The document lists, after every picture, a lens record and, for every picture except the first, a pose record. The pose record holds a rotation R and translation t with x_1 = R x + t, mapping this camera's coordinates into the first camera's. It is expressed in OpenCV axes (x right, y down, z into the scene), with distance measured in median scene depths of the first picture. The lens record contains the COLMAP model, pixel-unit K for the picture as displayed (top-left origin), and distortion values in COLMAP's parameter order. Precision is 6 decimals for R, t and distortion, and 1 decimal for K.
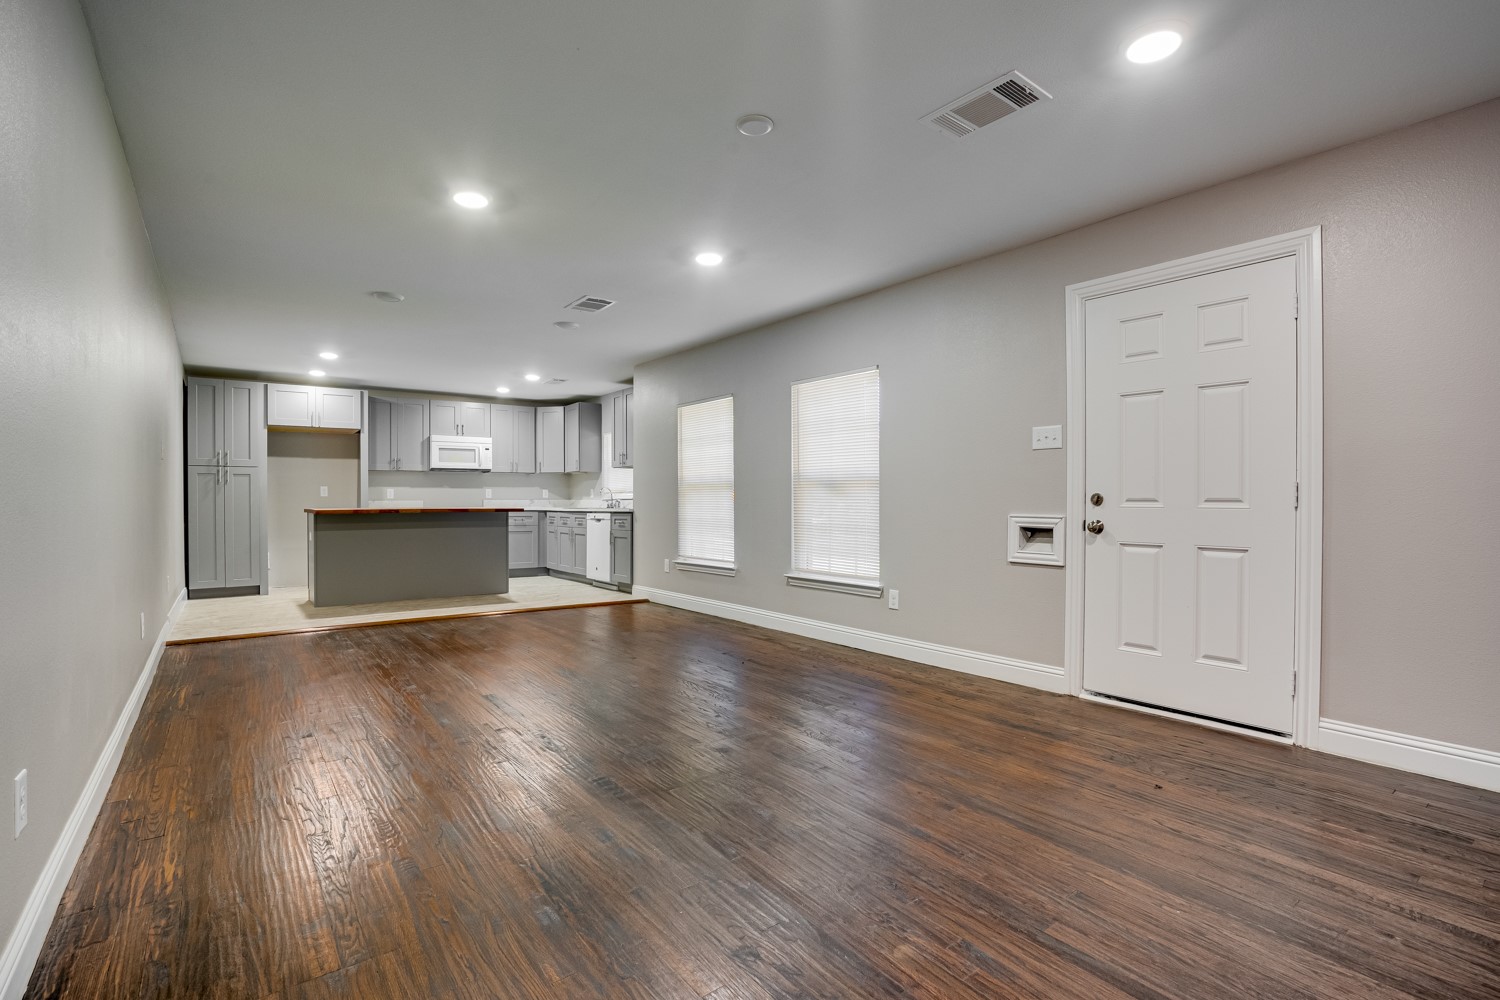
lens RADIAL K [[711.8, 0, 750.0], [0, 711.8, 500.0], [0, 0, 1]] dist [-0.063893, 0.027235]
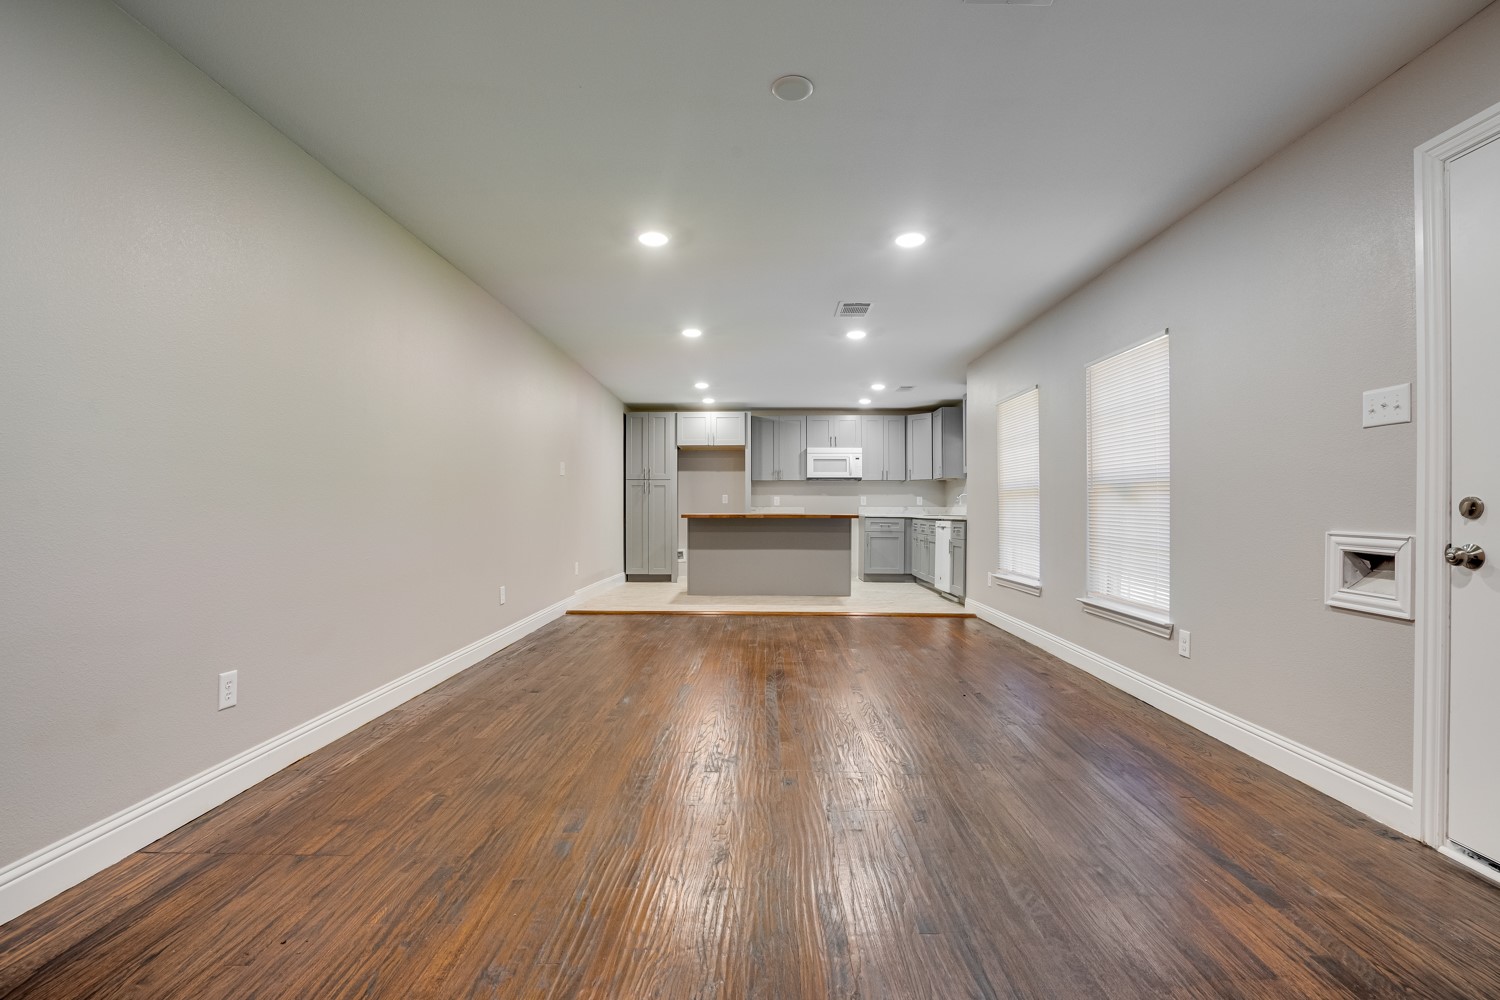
lens RADIAL K [[697.4, 0, 750.0], [0, 697.4, 500.0], [0, 0, 1]] dist [-0.061900, 0.024342]
pose [[0.784225, -0.002282, -0.620473, 0.180419], [-0.004344, 0.999949, -0.009167, 0.000108], [0.620462, 0.009884, 0.784174, 0.103742]]
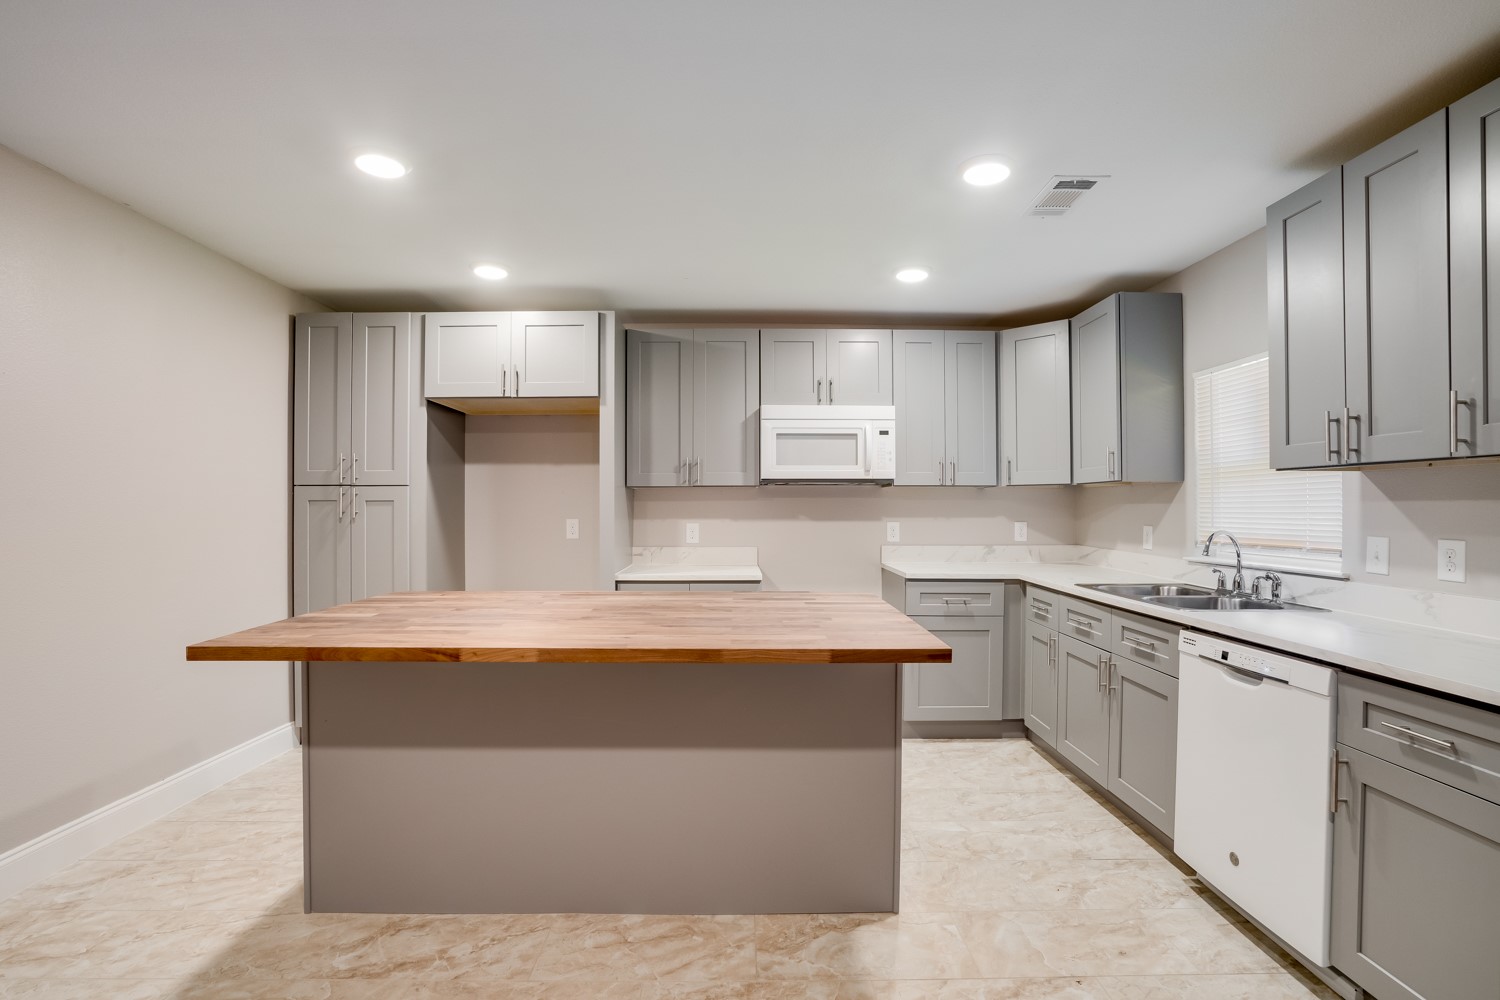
lens RADIAL K [[697.4, 0, 750.0], [0, 697.4, 500.0], [0, 0, 1]] dist [-0.061900, 0.024342]
pose [[0.804509, -0.000510, -0.593940, -0.228073], [-0.001882, 0.999992, -0.003409, -0.035887], [0.593938, 0.003860, 0.804502, 0.747742]]
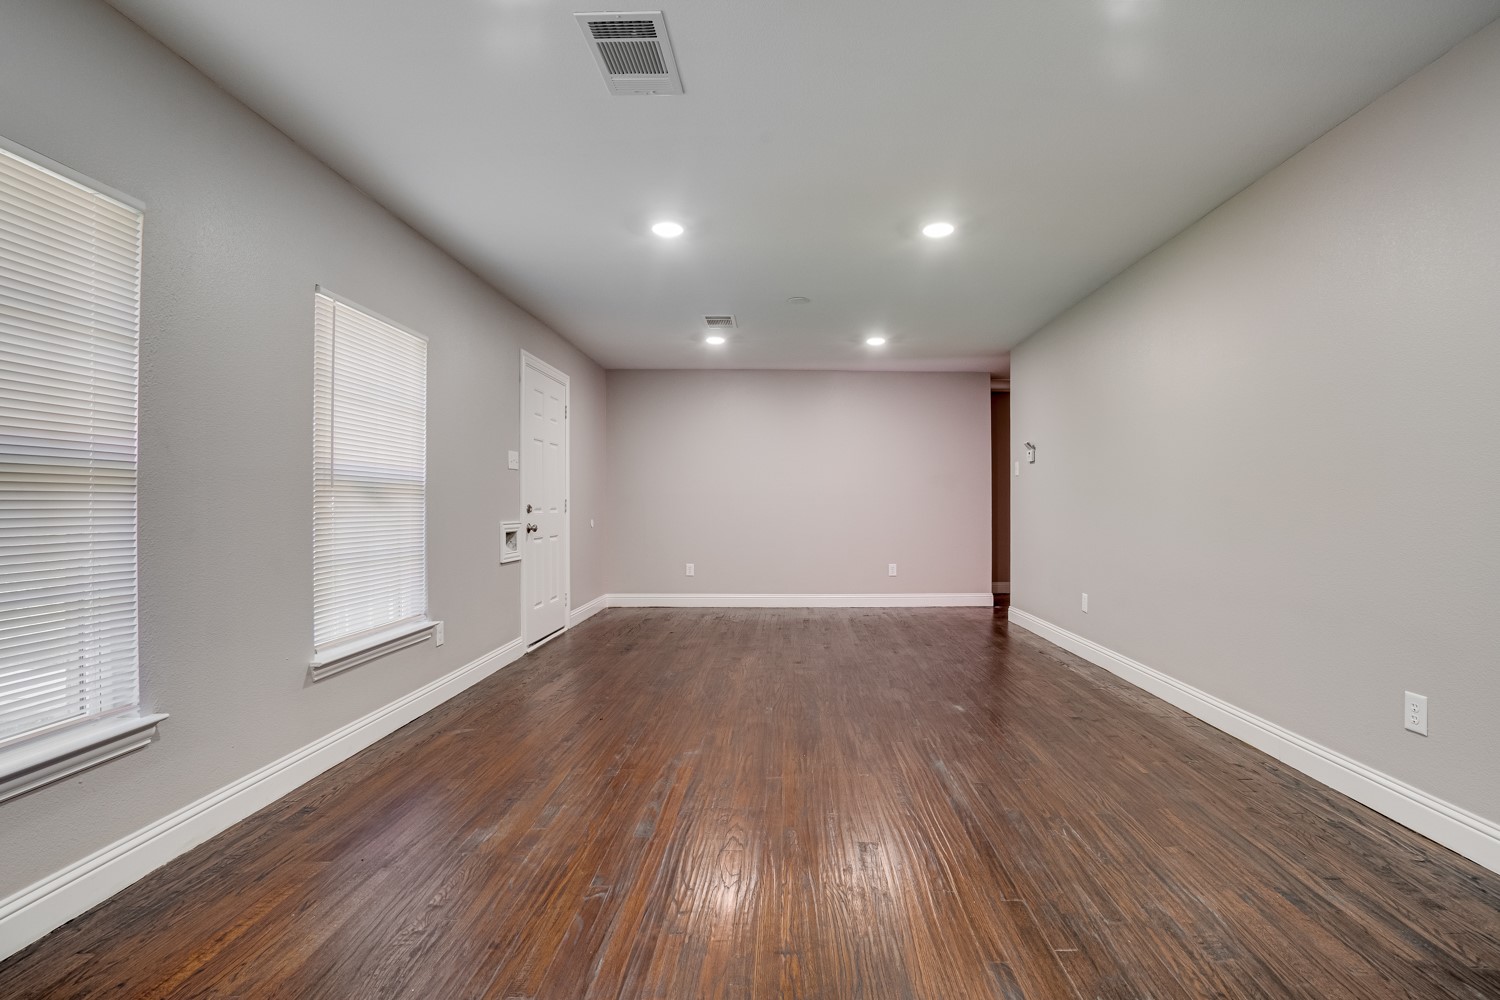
lens RADIAL K [[697.4, 0, 750.0], [0, 697.4, 500.0], [0, 0, 1]] dist [-0.061900, 0.024342]
pose [[-0.771829, 0.007225, 0.635789, -0.364148], [0.005025, 0.999974, -0.005264, -0.004525], [-0.635810, -0.000868, -0.771845, 0.871815]]
